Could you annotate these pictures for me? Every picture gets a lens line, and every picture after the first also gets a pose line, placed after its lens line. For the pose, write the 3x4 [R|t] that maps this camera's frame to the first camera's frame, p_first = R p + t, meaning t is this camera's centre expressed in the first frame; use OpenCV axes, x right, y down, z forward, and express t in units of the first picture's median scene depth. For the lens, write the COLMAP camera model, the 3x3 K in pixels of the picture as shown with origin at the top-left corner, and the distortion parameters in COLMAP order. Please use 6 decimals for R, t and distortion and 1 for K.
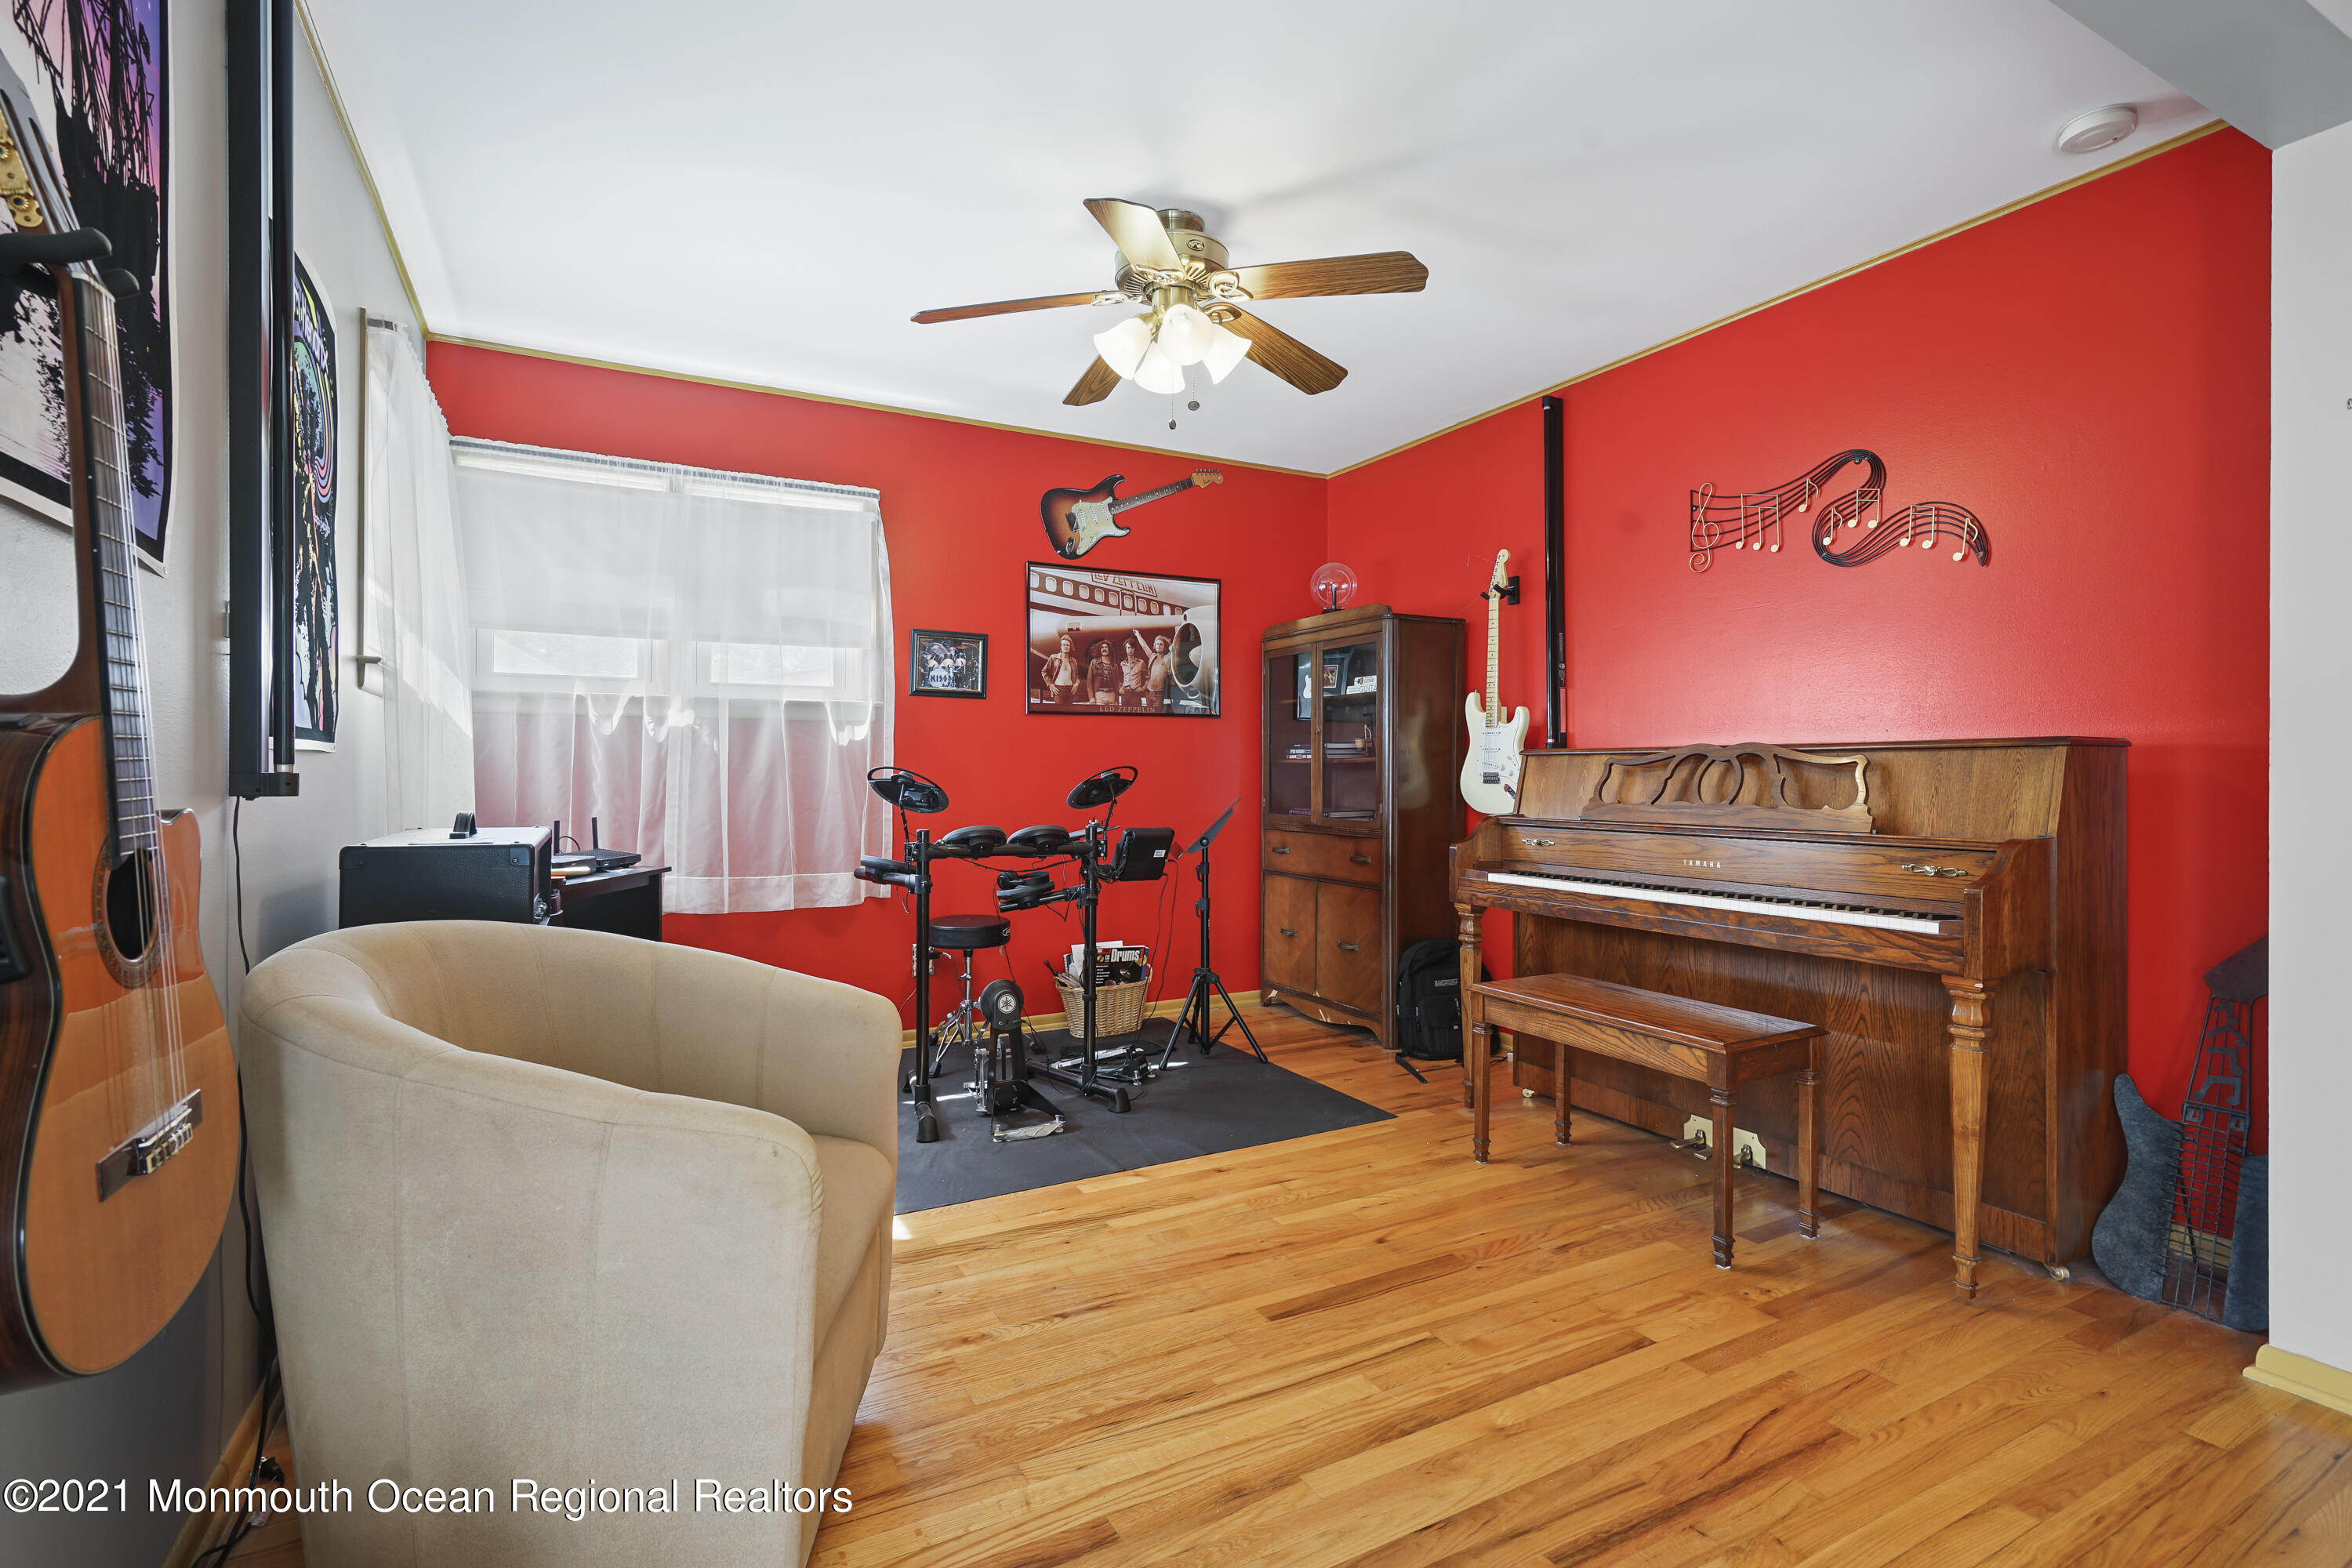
lens RADIAL K [[1085.8, 0, 1160.8], [0, 1085.8, 772.9], [0, 0, 1]] dist [-0.002813, -0.000054]
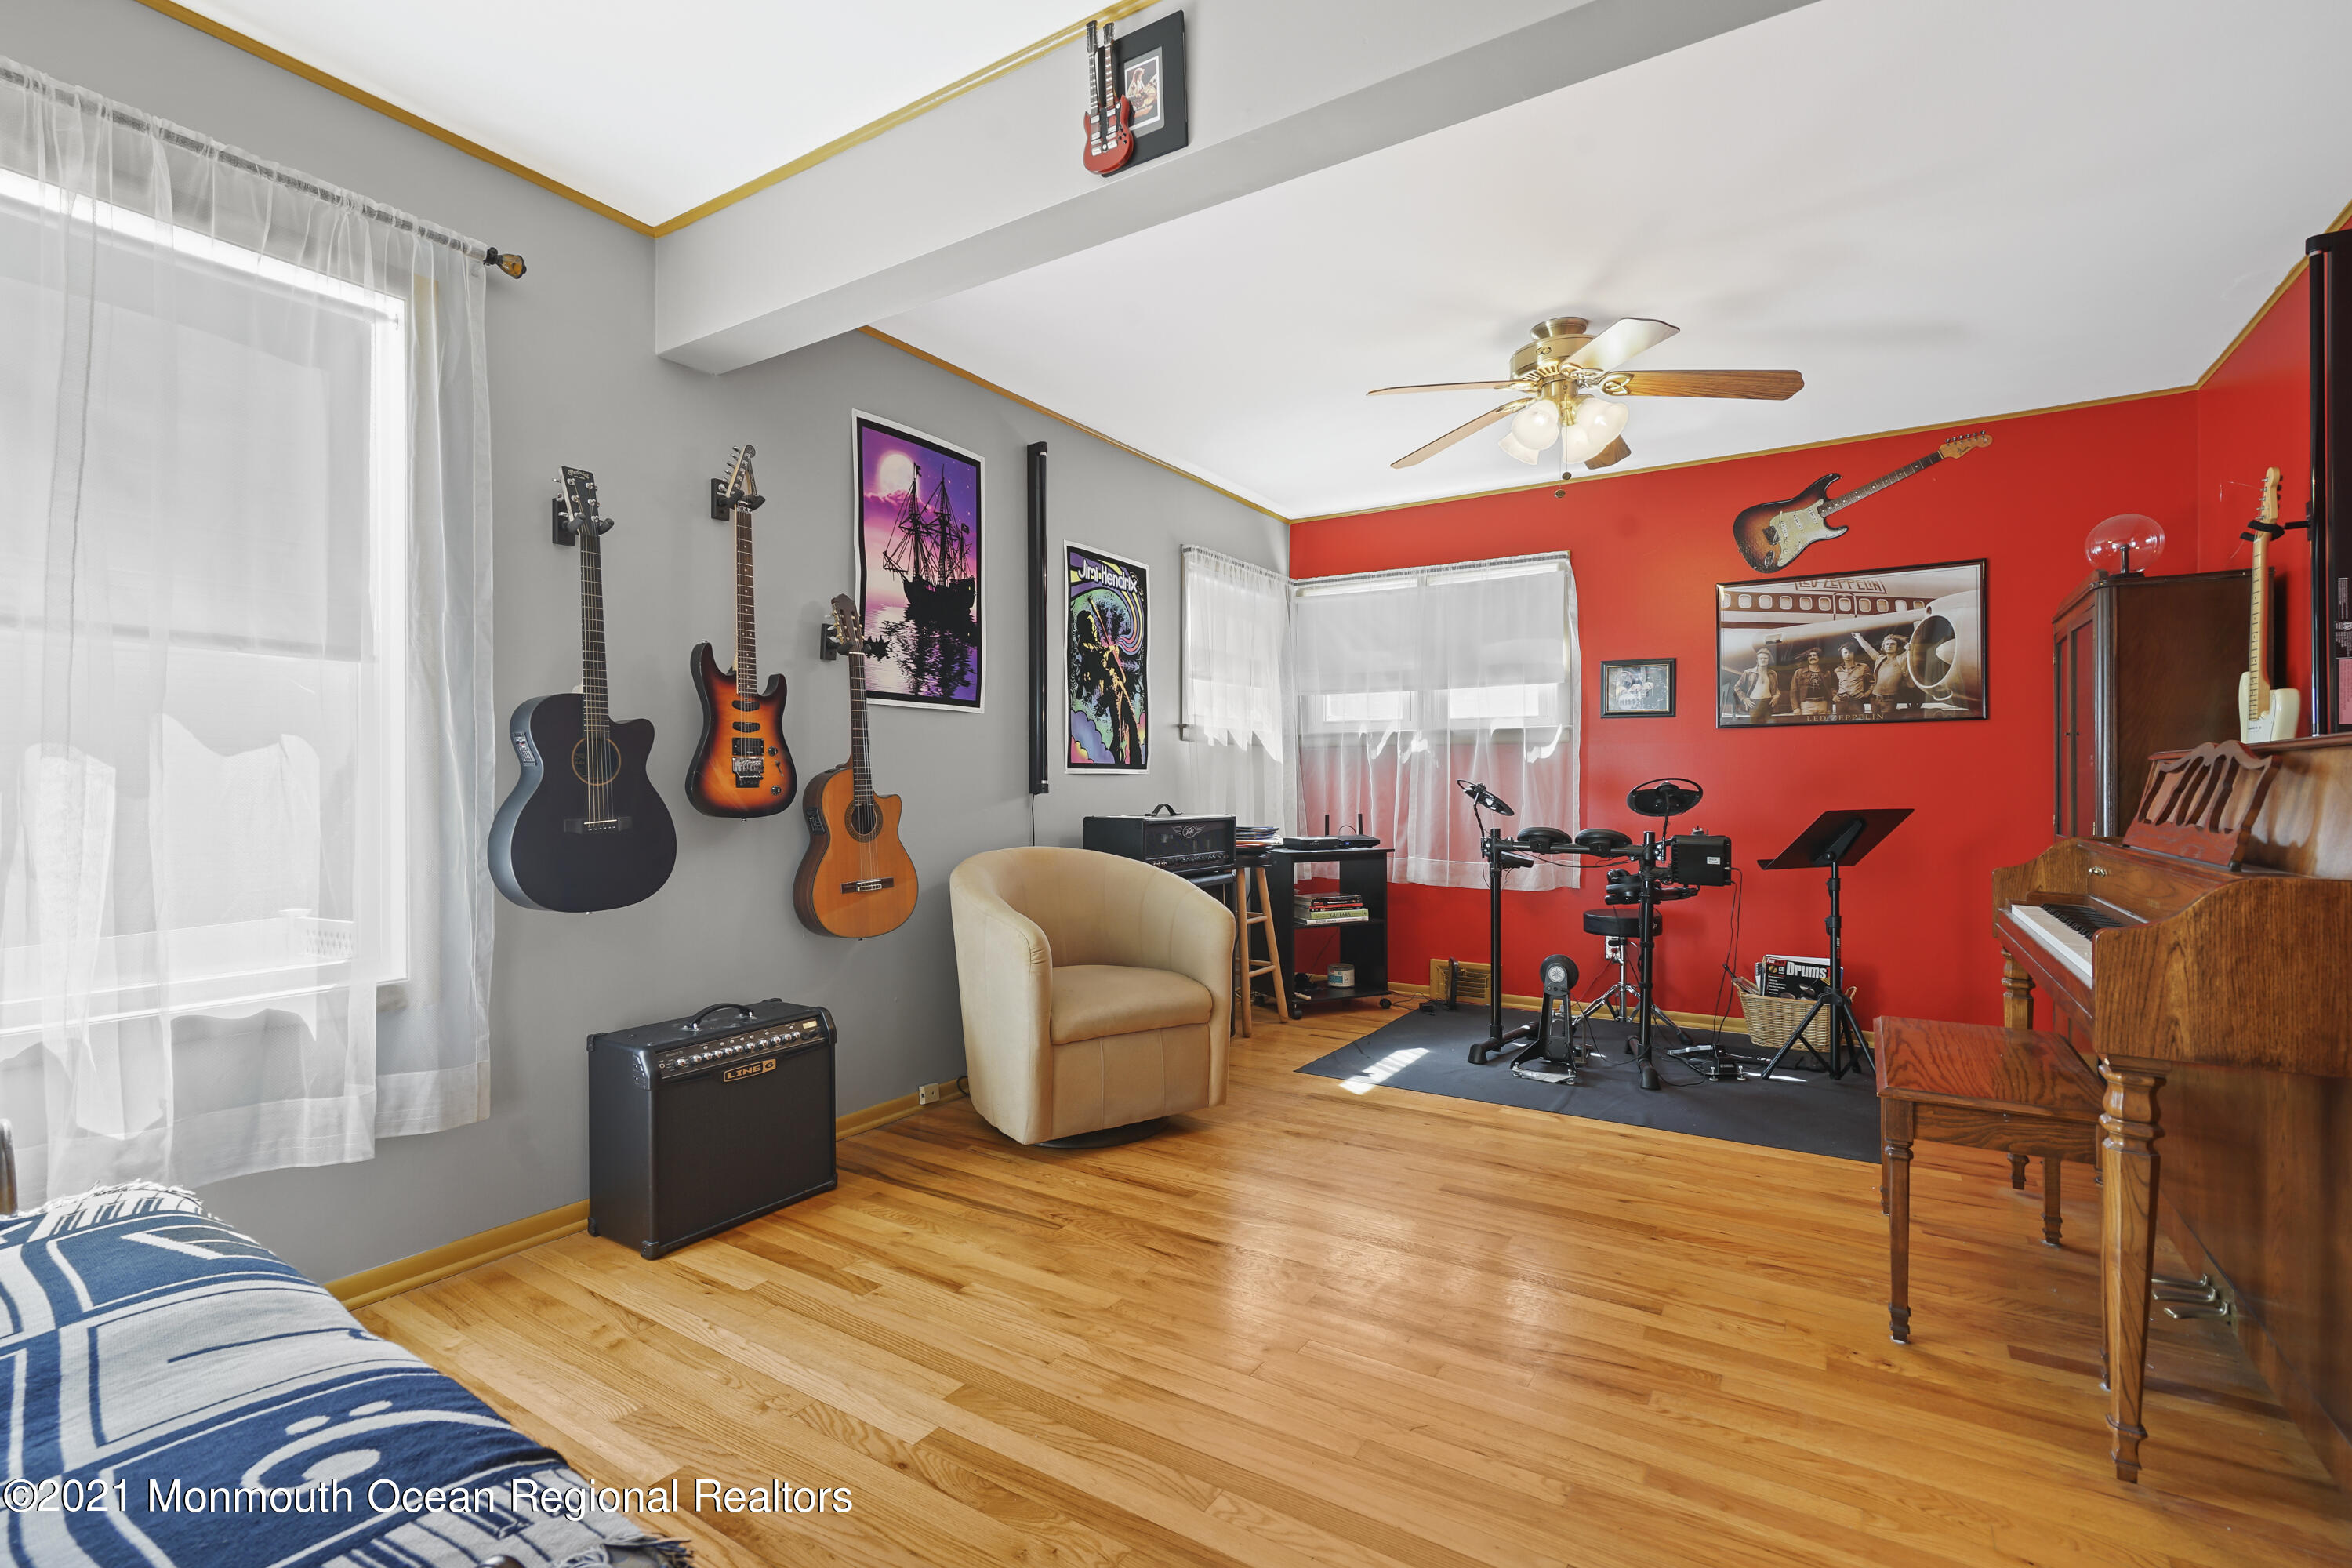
lens RADIAL K [[1072.7, 0, 1169.3], [0, 1072.7, 785.8], [0, 0, 1]] dist [-0.001663, 0.000461]
pose [[0.488023, 0.000277, -0.872830, 0.536280], [-0.000168, 1.000000, 0.000223, 0.001176], [0.872831, 0.000038, 0.488023, 0.027624]]
